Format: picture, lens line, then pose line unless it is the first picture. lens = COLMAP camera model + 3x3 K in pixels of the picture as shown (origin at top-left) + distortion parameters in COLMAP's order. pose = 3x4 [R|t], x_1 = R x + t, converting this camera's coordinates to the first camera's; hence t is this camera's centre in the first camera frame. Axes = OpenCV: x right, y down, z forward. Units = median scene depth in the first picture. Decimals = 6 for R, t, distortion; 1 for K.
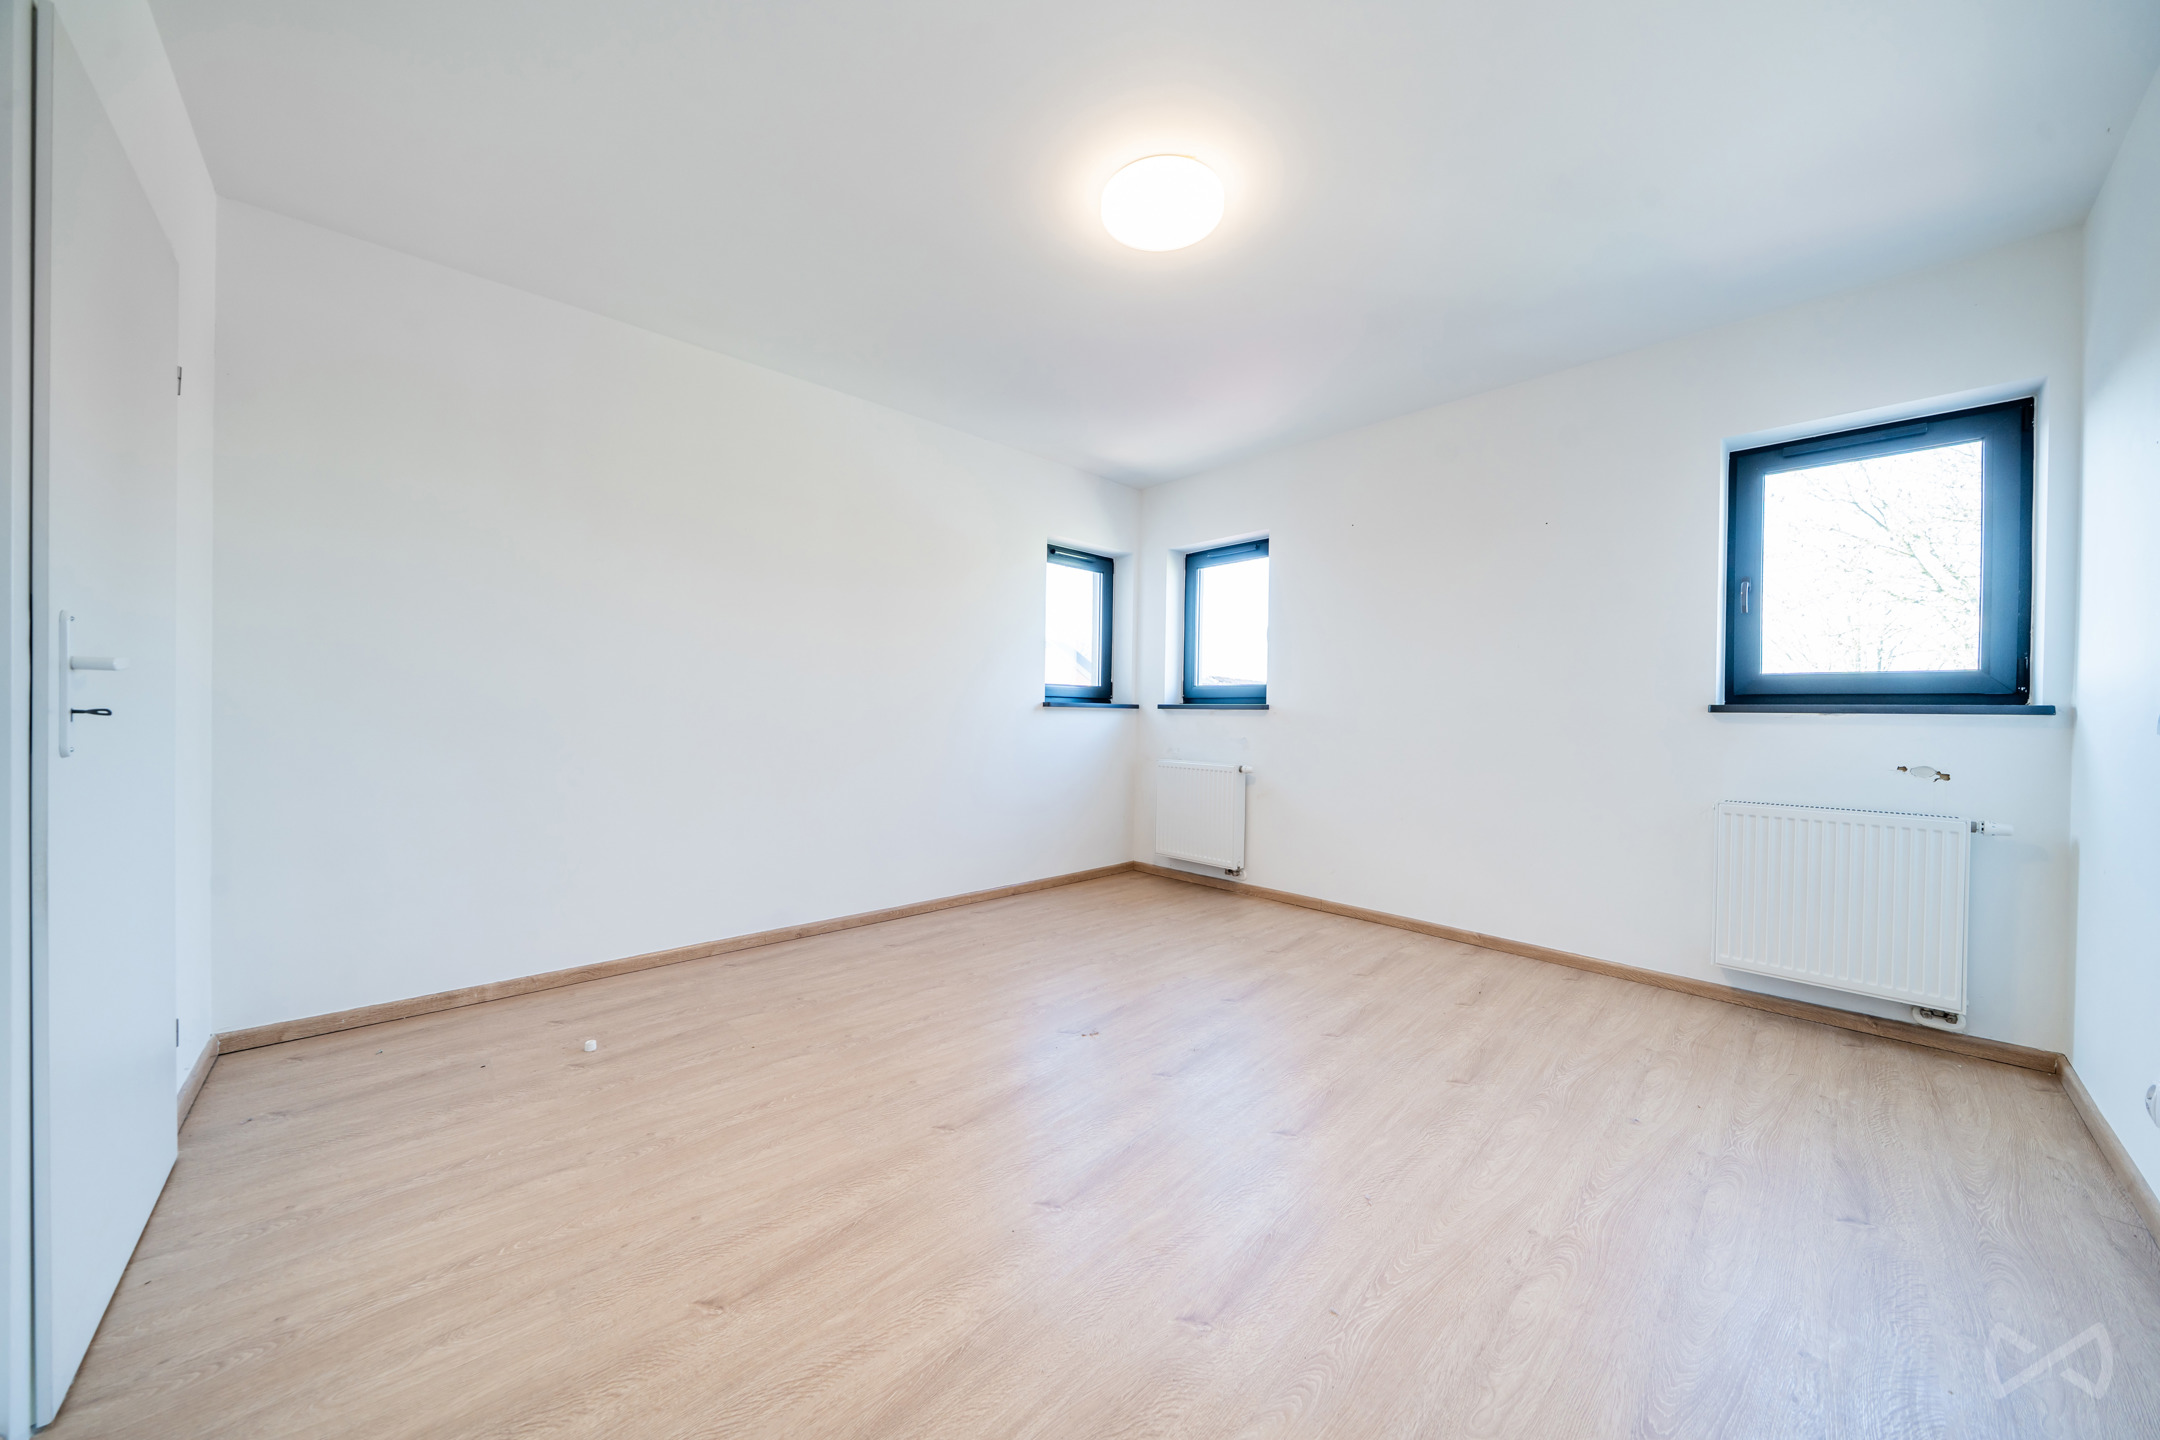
lens RADIAL K [[725.4, 0, 1080.9], [0, 725.4, 725.4], [0, 0, 1]] dist [-0.007866, -0.000414]
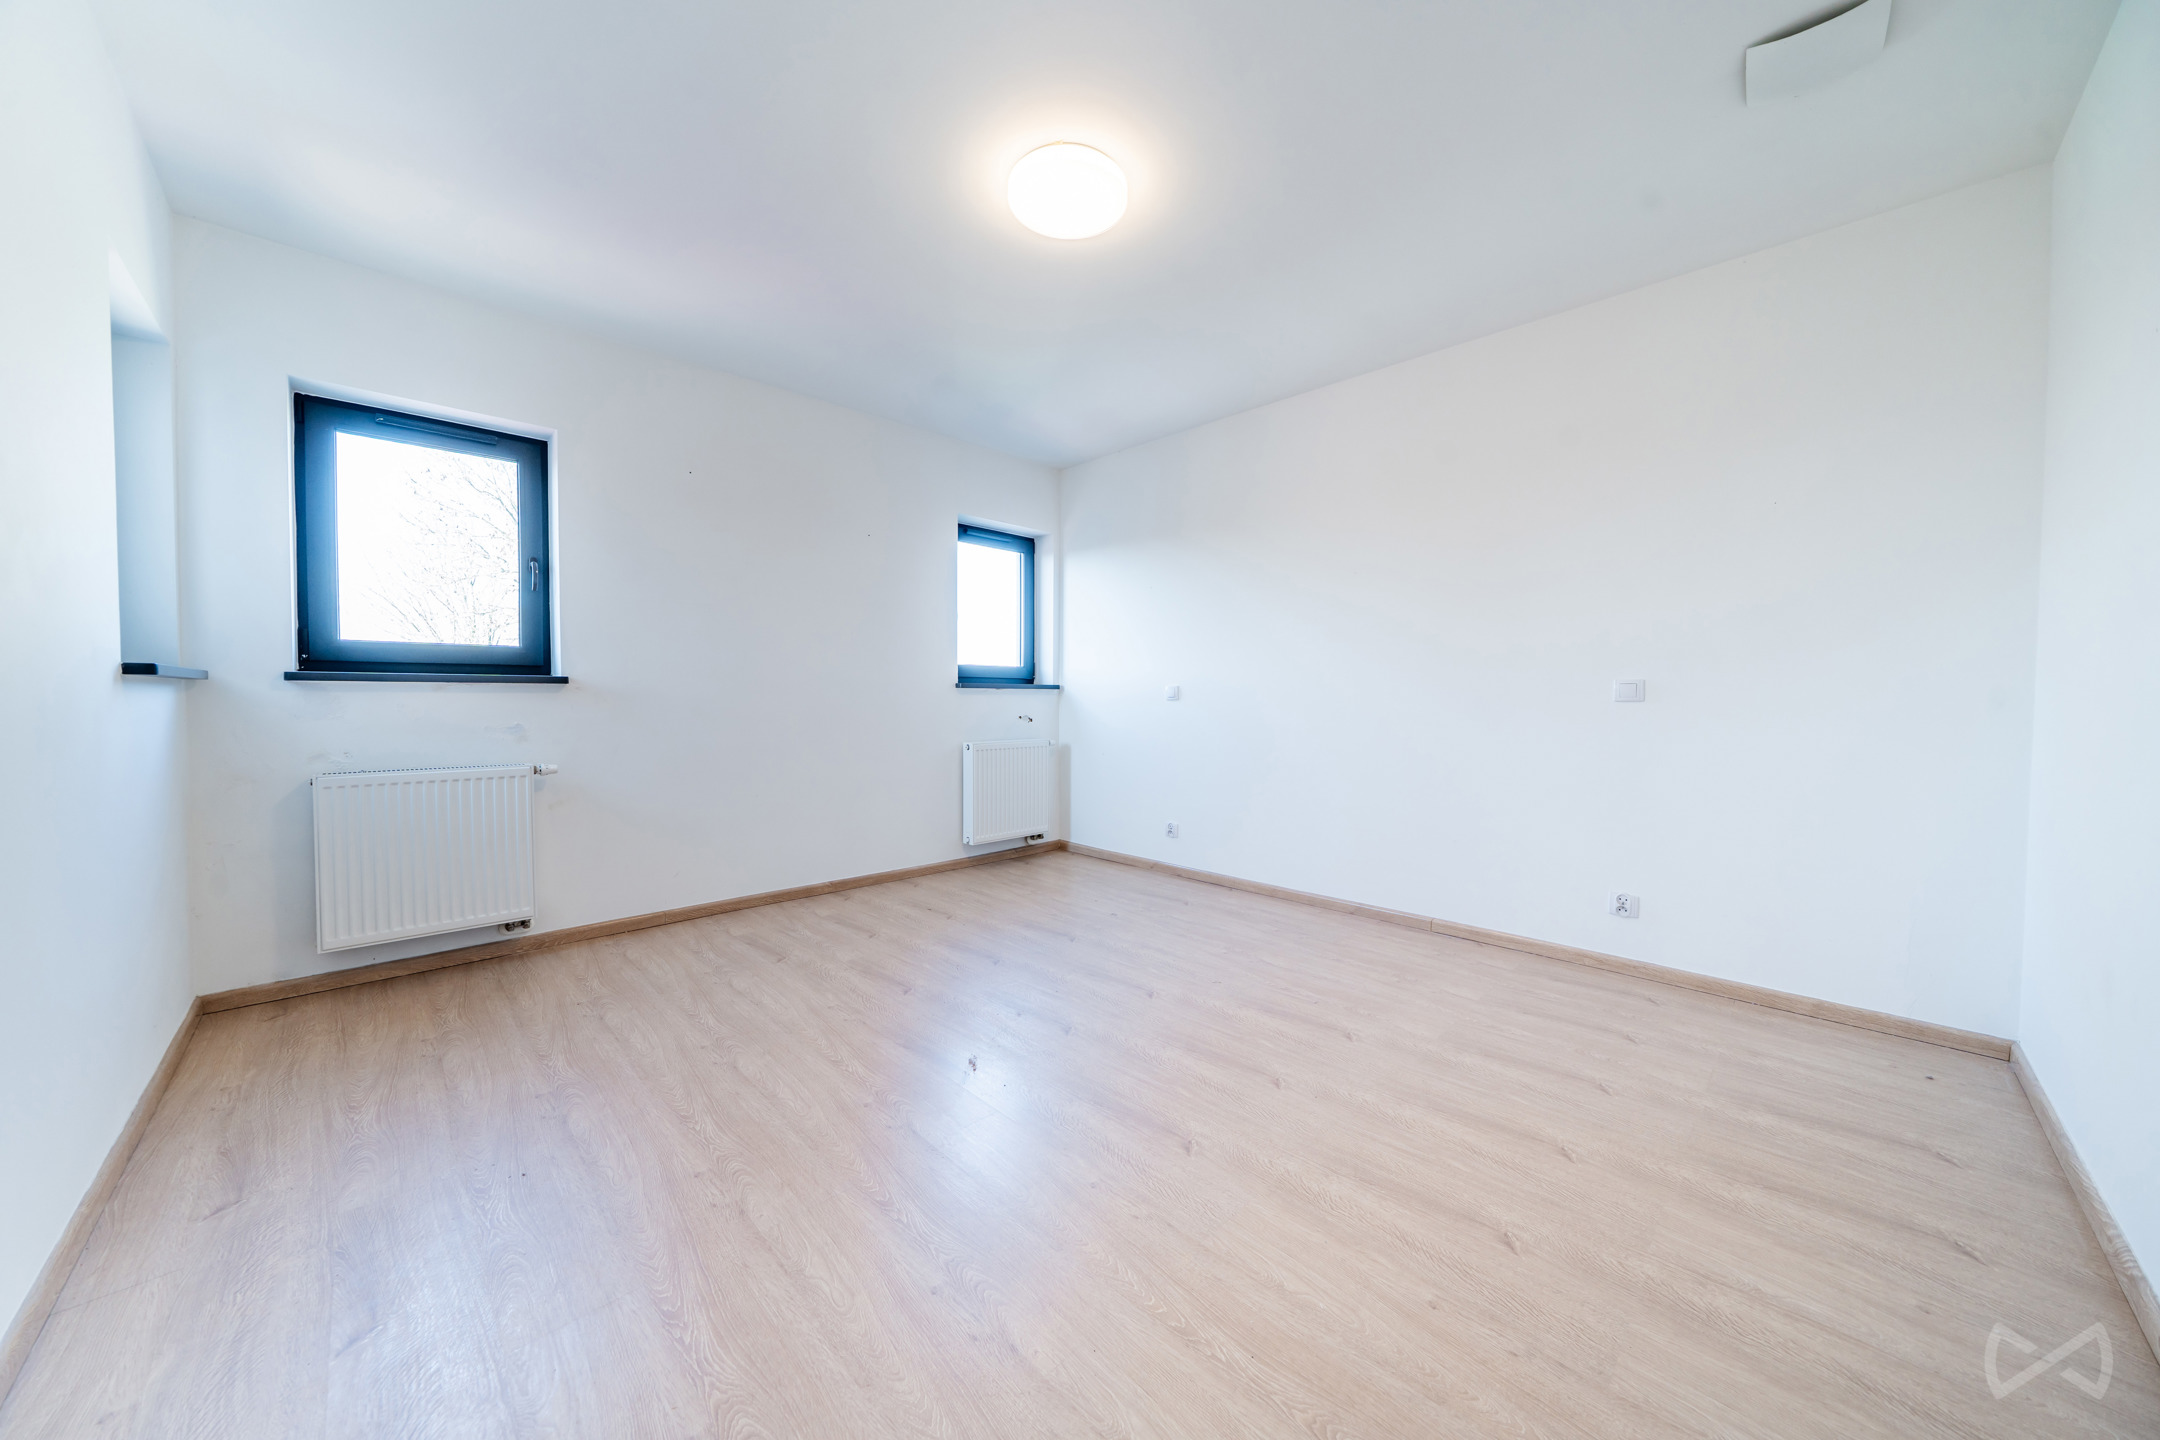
lens RADIAL K [[725.4, 0, 1078.8], [0, 725.4, 707.9], [0, 0, 1]] dist [-0.007866, -0.000414]
pose [[-0.003388, -0.033572, 0.999431, -0.524402], [0.012613, 0.999355, 0.033612, -0.017263], [-0.999915, 0.012719, -0.002962, 0.547281]]
